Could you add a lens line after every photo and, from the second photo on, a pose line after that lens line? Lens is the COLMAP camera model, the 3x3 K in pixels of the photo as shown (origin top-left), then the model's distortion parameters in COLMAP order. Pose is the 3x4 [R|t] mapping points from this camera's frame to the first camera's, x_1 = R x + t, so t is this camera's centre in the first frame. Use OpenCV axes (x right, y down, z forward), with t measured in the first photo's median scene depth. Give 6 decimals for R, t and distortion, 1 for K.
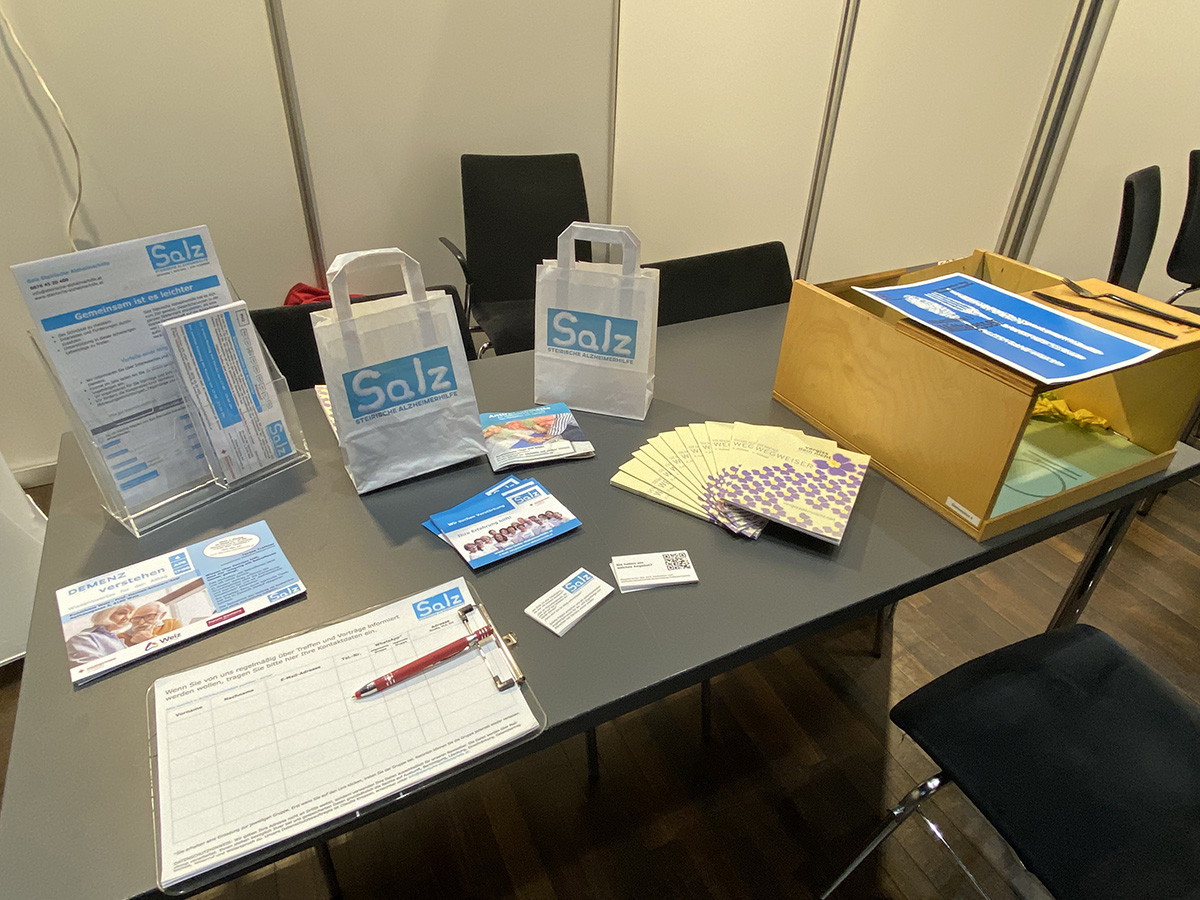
lens RADIAL K [[734.7, 0, 600.5], [0, 734.7, 439.8], [0, 0, 1]] dist [0.024895, -0.005995]
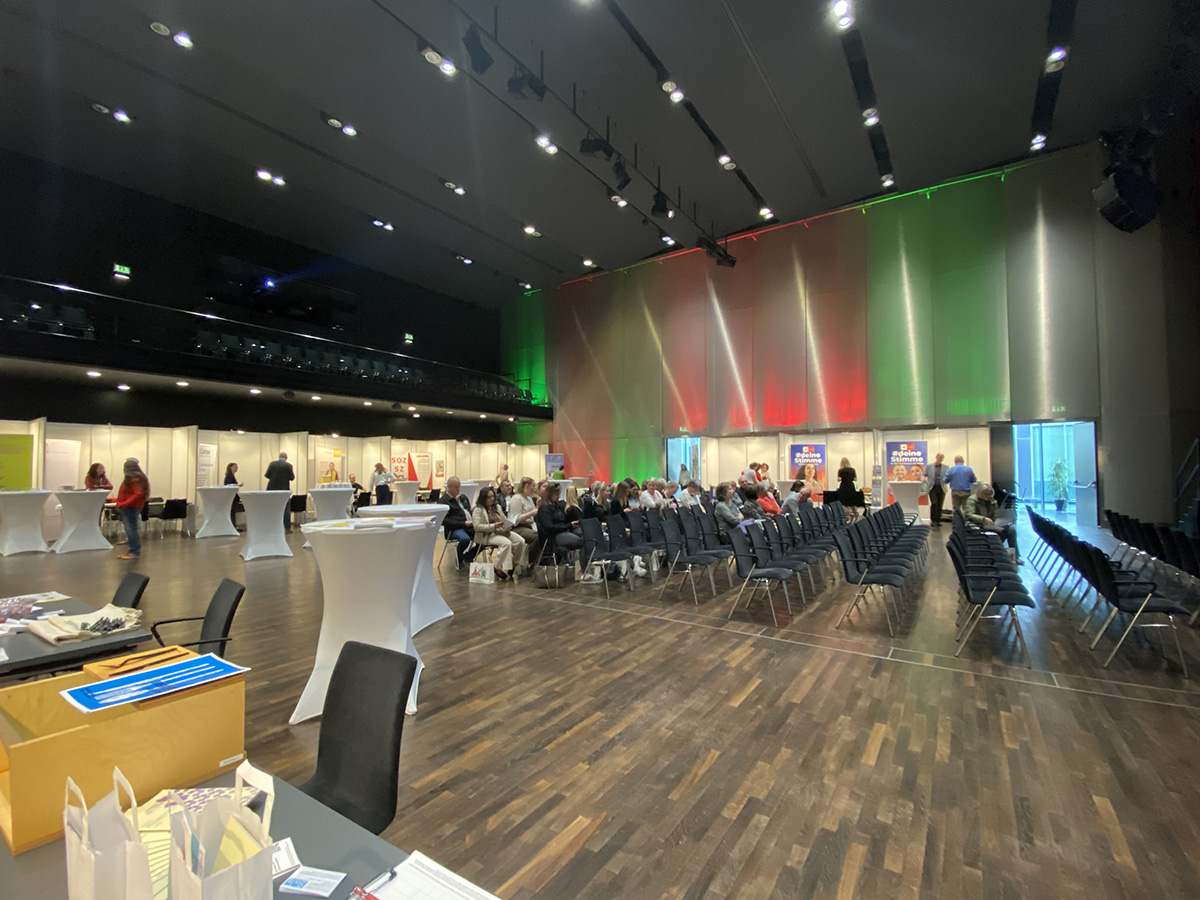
lens RADIAL K [[542.4, 0, 596.5], [0, 542.4, 450.3], [0, 0, 1]] dist [-0.001365, -0.000157]
pose [[-0.496792, -0.002358, 0.867867, -1.145899], [0.449047, 0.855034, 0.259371, -0.509035], [-0.742667, 0.518566, -0.423715, 0.481698]]
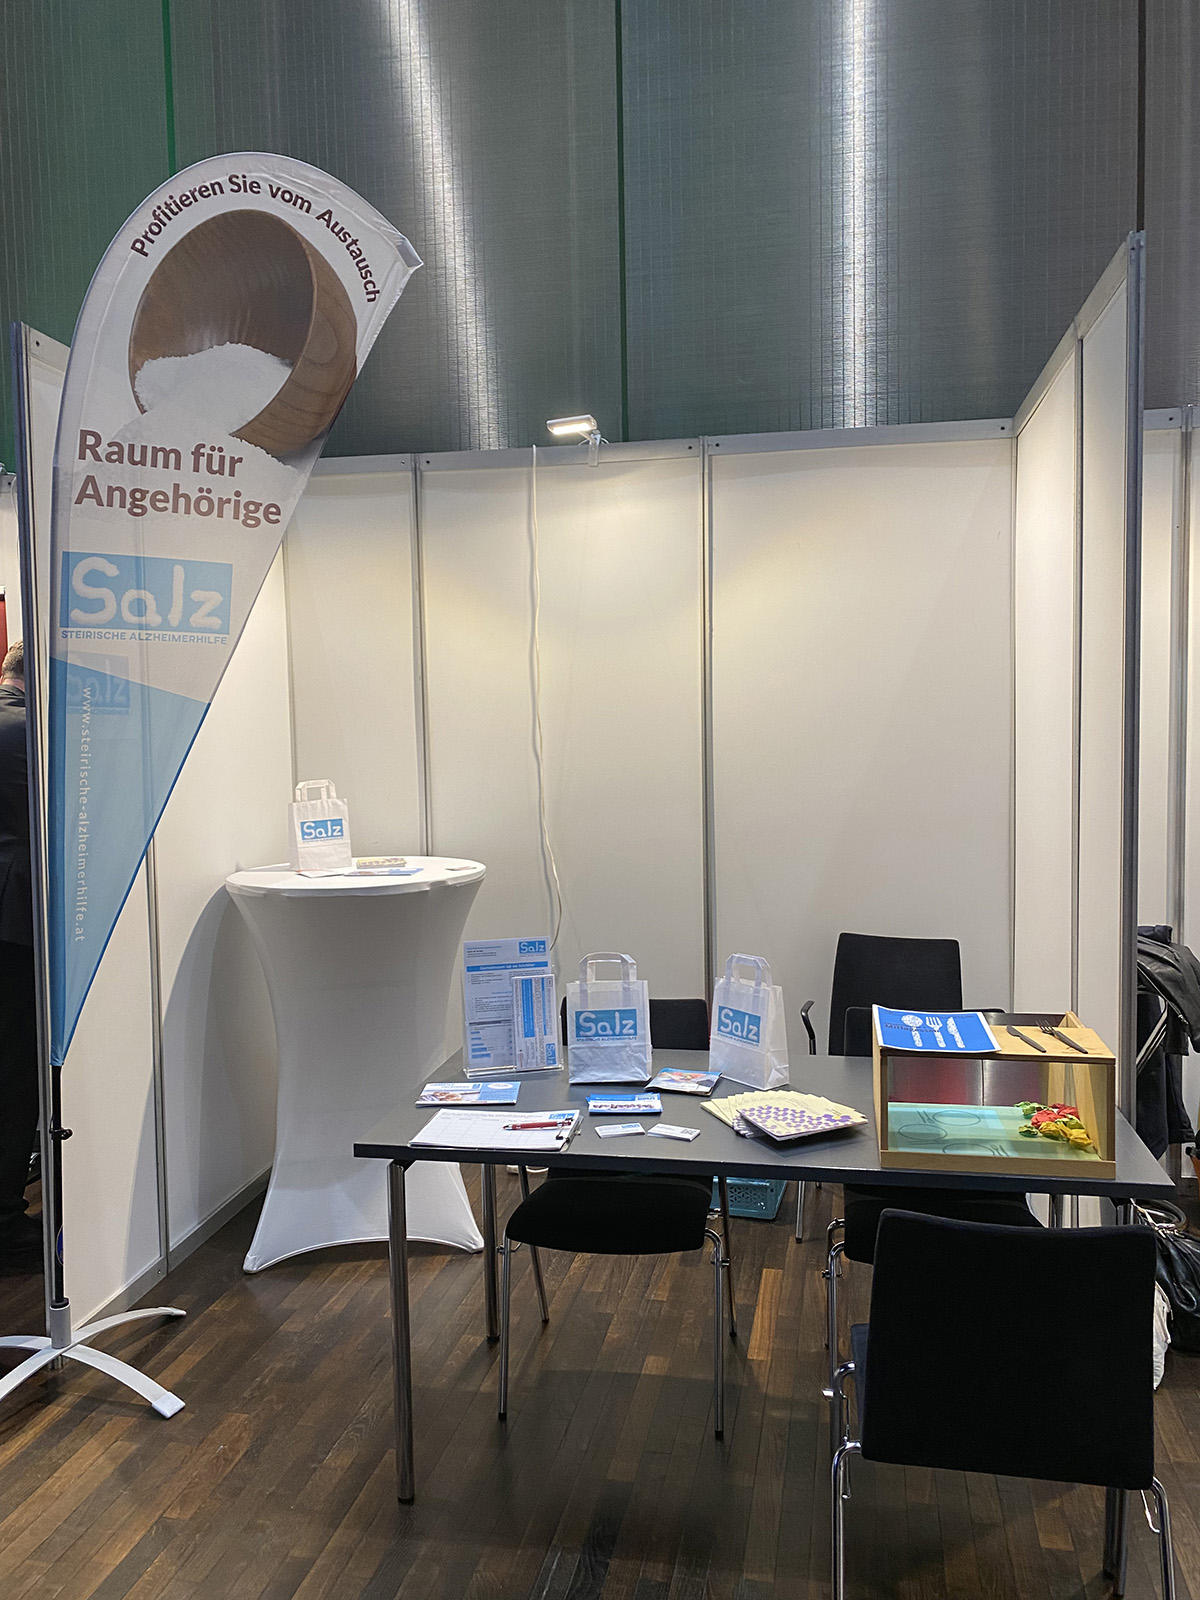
lens RADIAL K [[1208.3, 0, 598.1], [0, 1208.3, 801.7], [0, 0, 1]] dist [-0.007510, -0.000729]
pose [[0.781609, -0.007764, -0.623720, 1.526640], [-0.296049, 0.875509, -0.381889, 0.567693], [0.549038, 0.483139, 0.682007, -1.245967]]
